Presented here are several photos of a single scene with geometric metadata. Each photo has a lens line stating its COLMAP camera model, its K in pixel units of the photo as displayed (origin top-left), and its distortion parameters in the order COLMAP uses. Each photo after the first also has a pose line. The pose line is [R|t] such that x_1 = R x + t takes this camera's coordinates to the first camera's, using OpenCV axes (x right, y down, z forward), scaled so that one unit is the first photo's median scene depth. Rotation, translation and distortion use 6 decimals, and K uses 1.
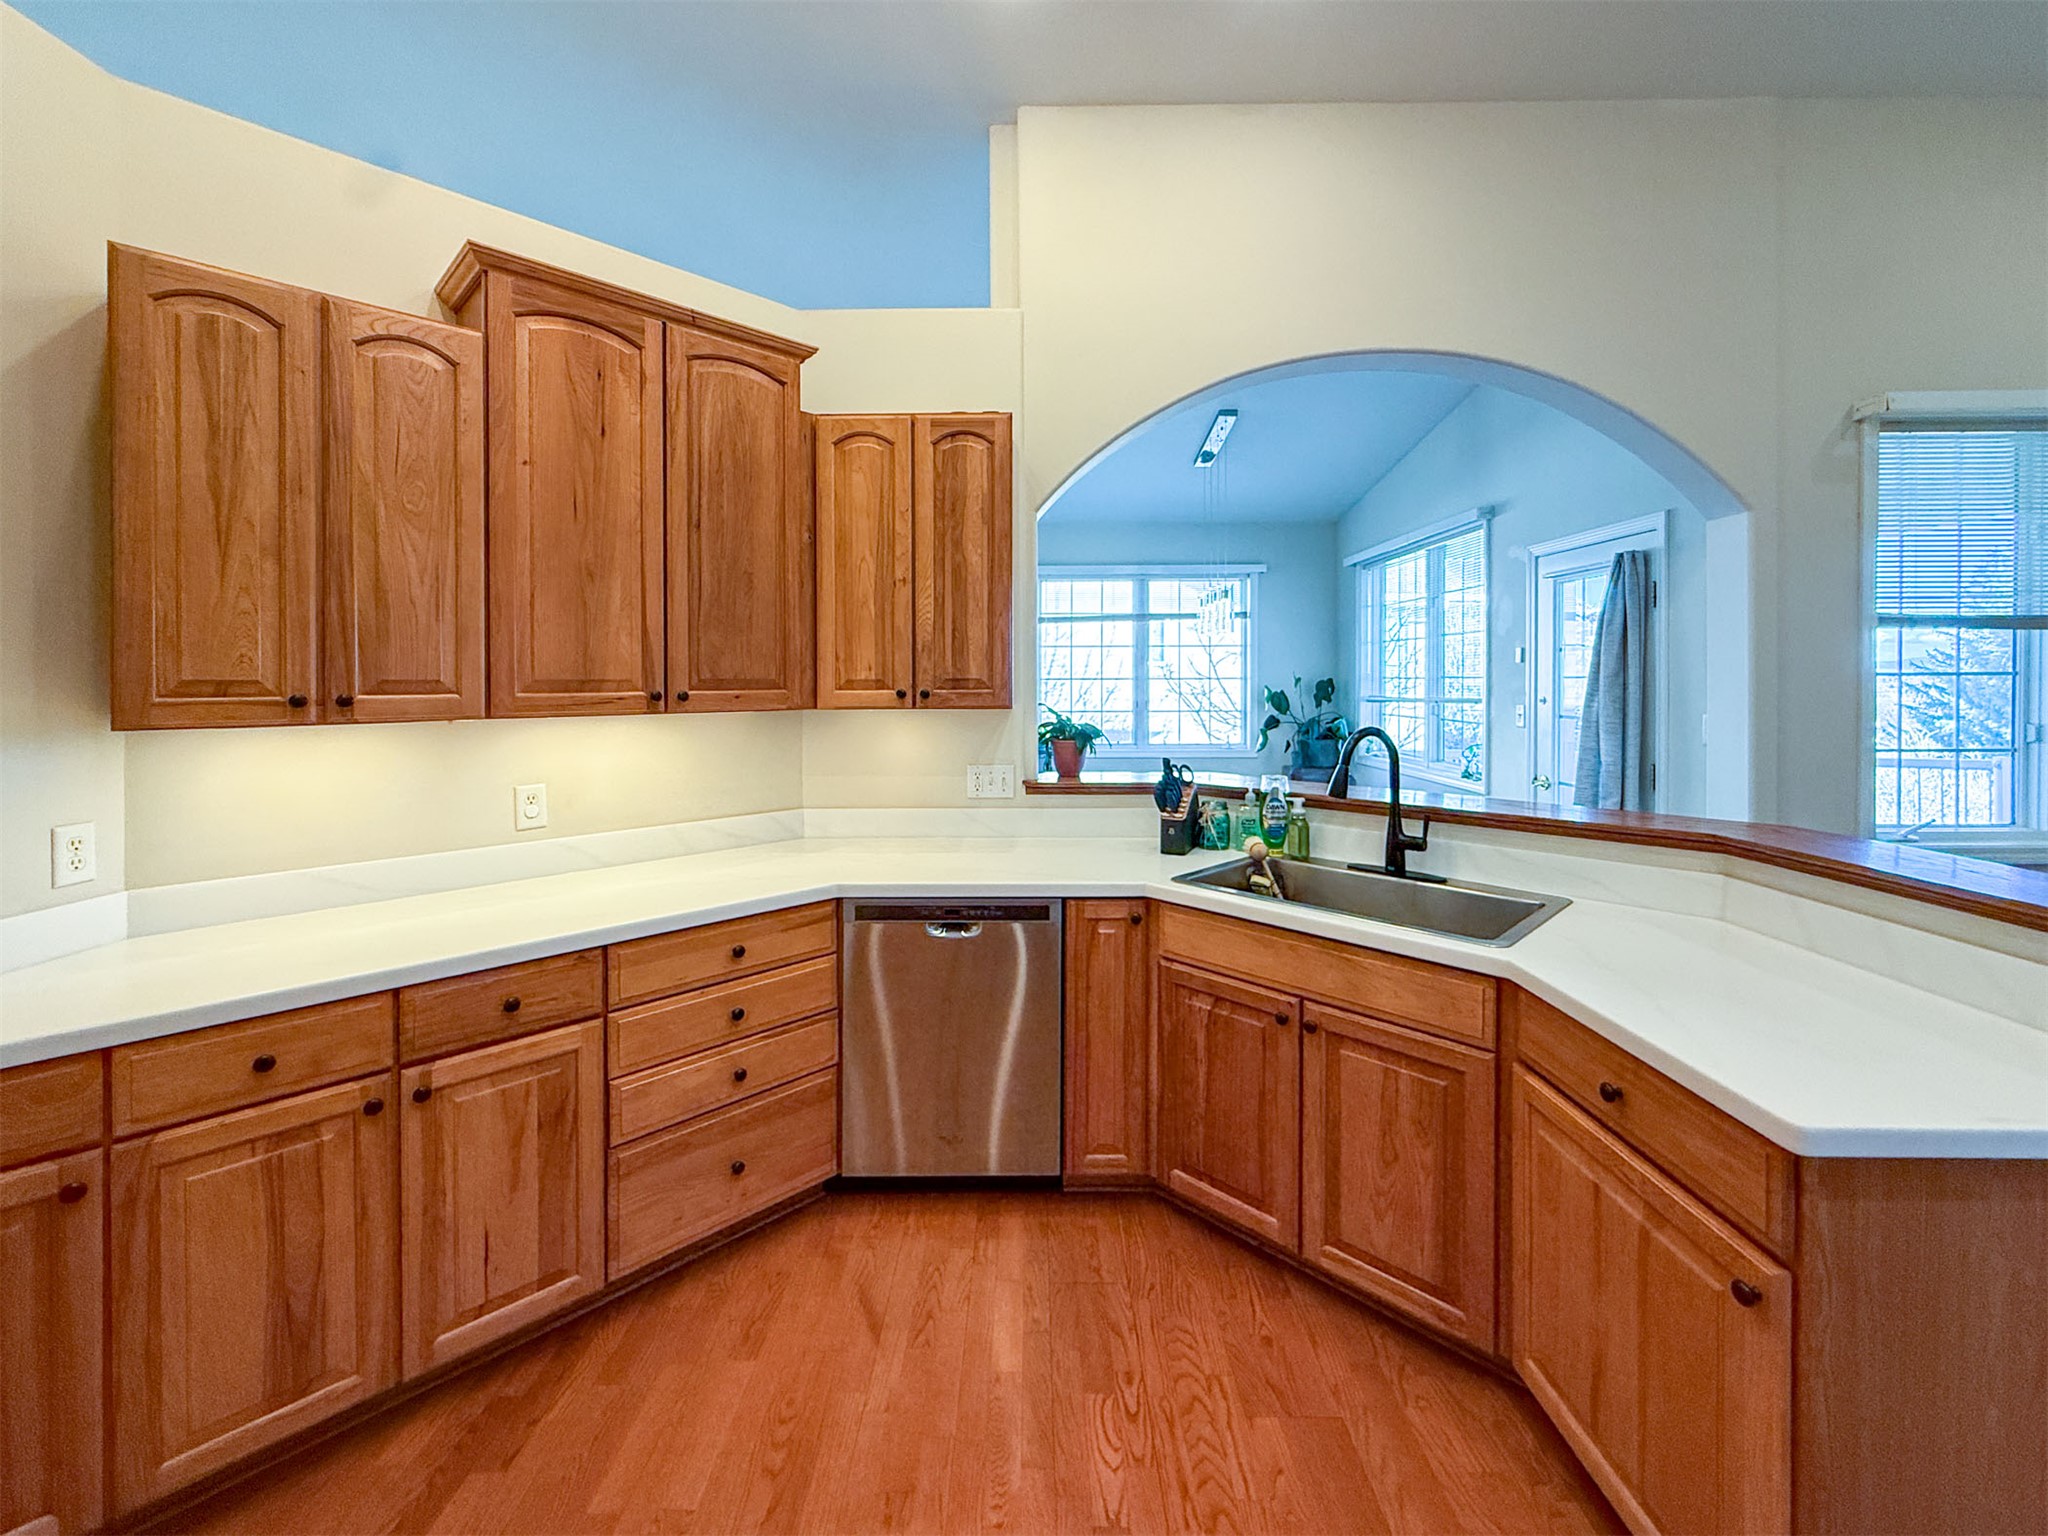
lens RADIAL K [[851.1, 0, 1025.5], [0, 851.1, 692.2], [0, 0, 1]] dist [-0.001377, -0.000133]
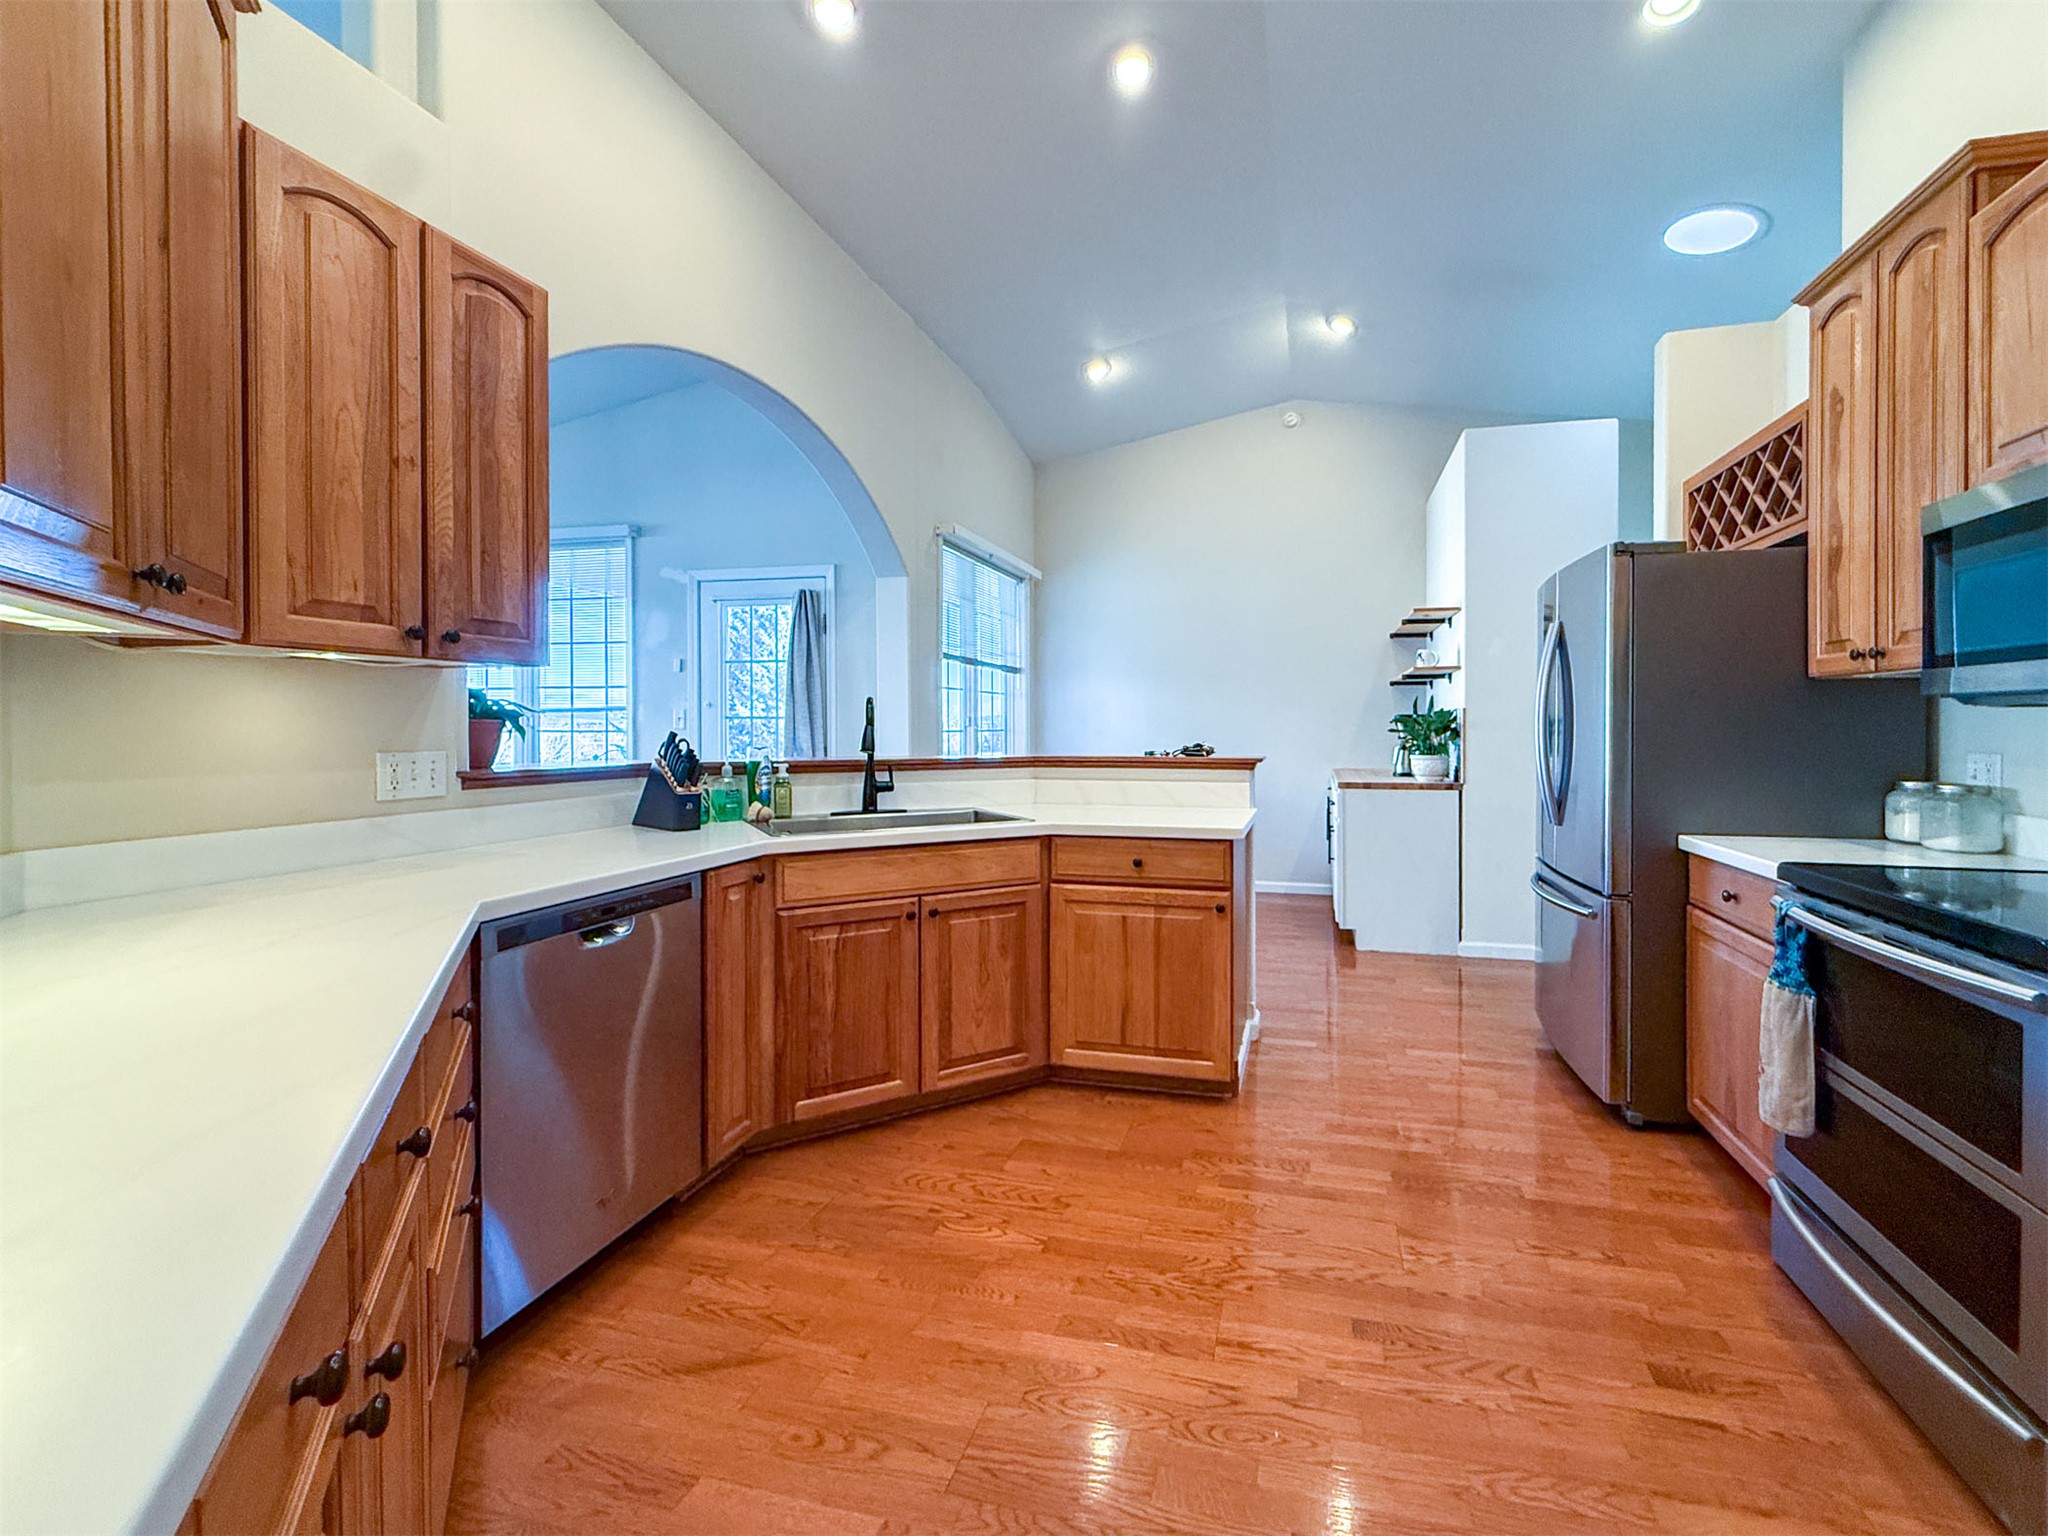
lens RADIAL K [[857.8, 0, 1112.4], [0, 857.8, 733.9], [0, 0, 1]] dist [0.000174, -0.000116]
pose [[0.215253, -0.003395, 0.976552, -0.754929], [0.010965, 0.999939, 0.001060, 0.095743], [-0.976497, 0.010480, 0.215277, 0.359402]]
